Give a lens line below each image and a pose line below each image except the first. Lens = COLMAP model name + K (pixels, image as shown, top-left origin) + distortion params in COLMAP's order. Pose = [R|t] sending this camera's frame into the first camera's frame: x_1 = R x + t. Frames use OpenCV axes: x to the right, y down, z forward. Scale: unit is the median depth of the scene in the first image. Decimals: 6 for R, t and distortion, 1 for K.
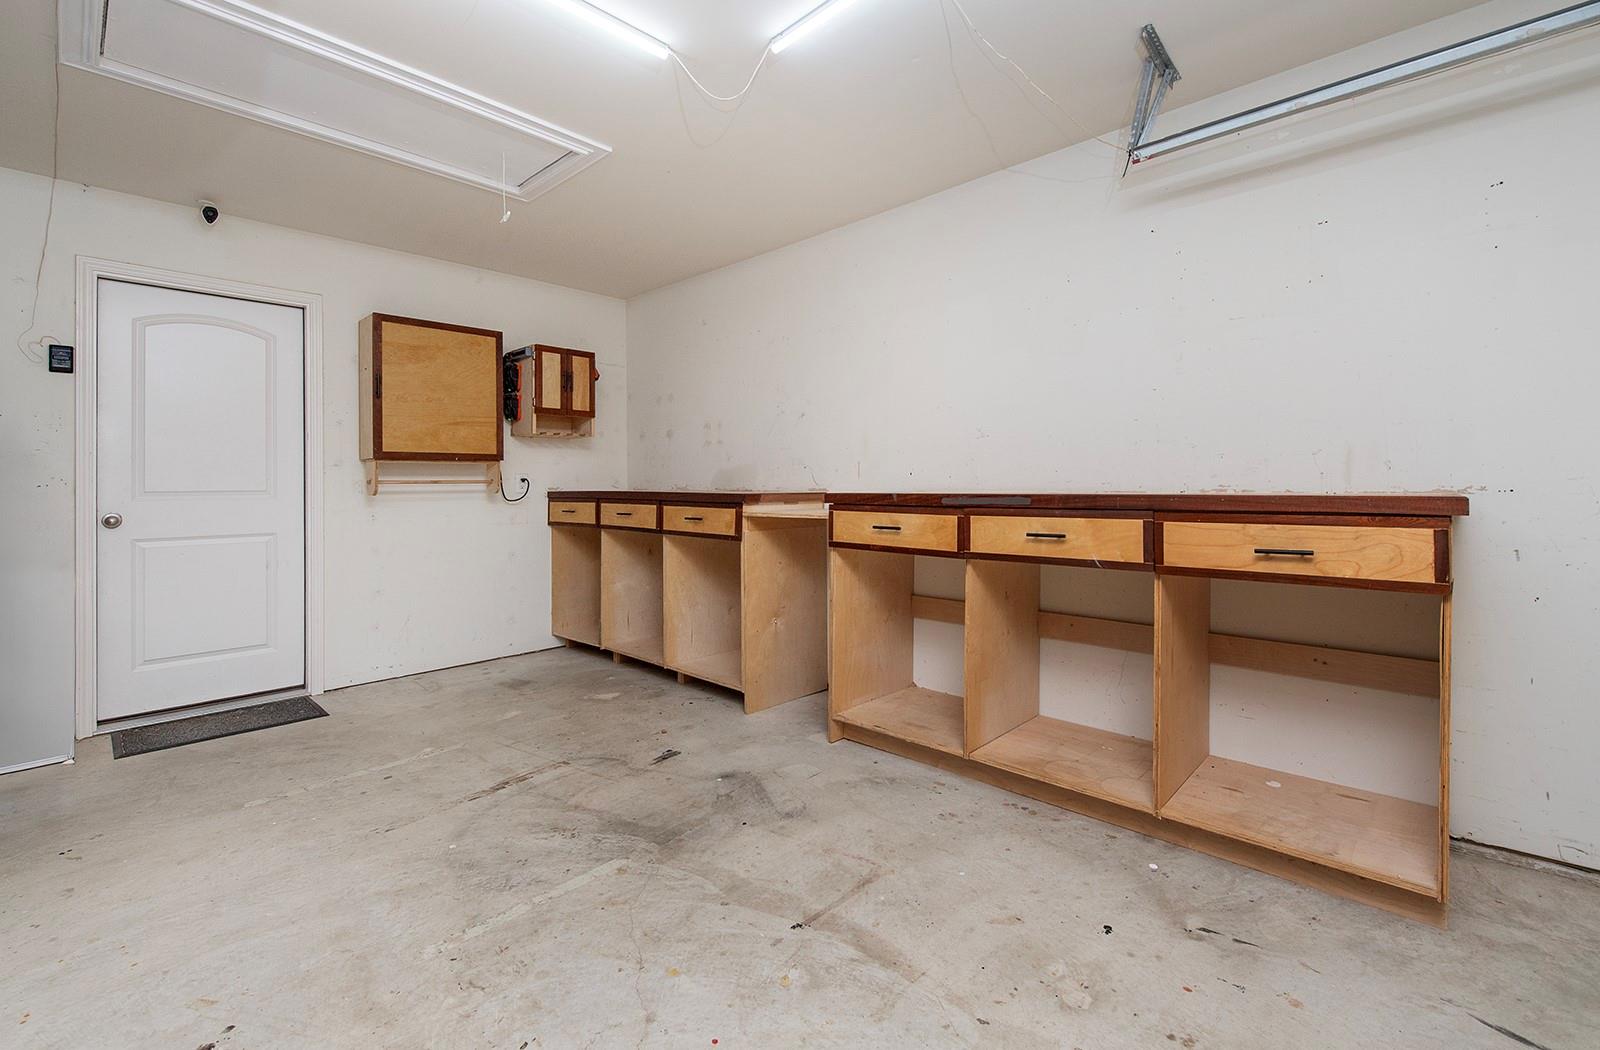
lens RADIAL K [[690.3, 0, 794.8], [0, 690.3, 482.5], [0, 0, 1]] dist [-0.000737, -0.000368]
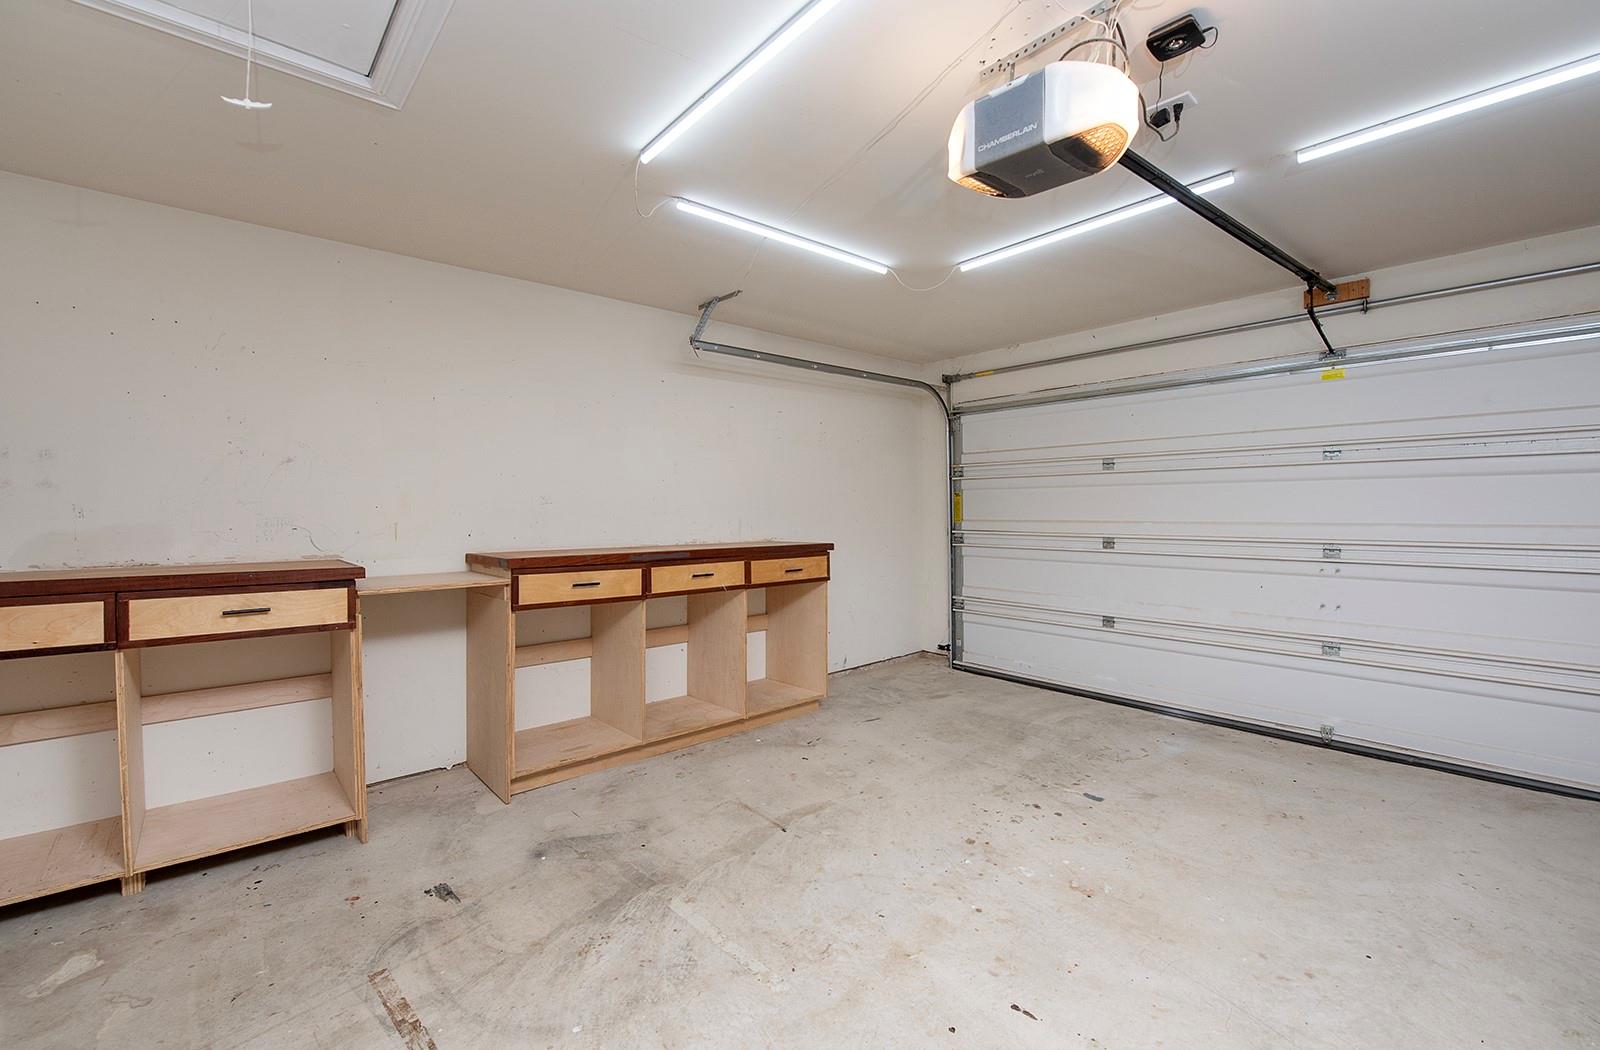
lens RADIAL K [[671.8, 0, 800.7], [0, 671.8, 522.6], [0, 0, 1]] dist [-0.014224, -0.000660]
pose [[0.076719, -0.006572, 0.997031, -1.159898], [0.003690, 0.999973, 0.006307, -0.053702], [-0.997046, 0.003195, 0.076741, 0.643827]]
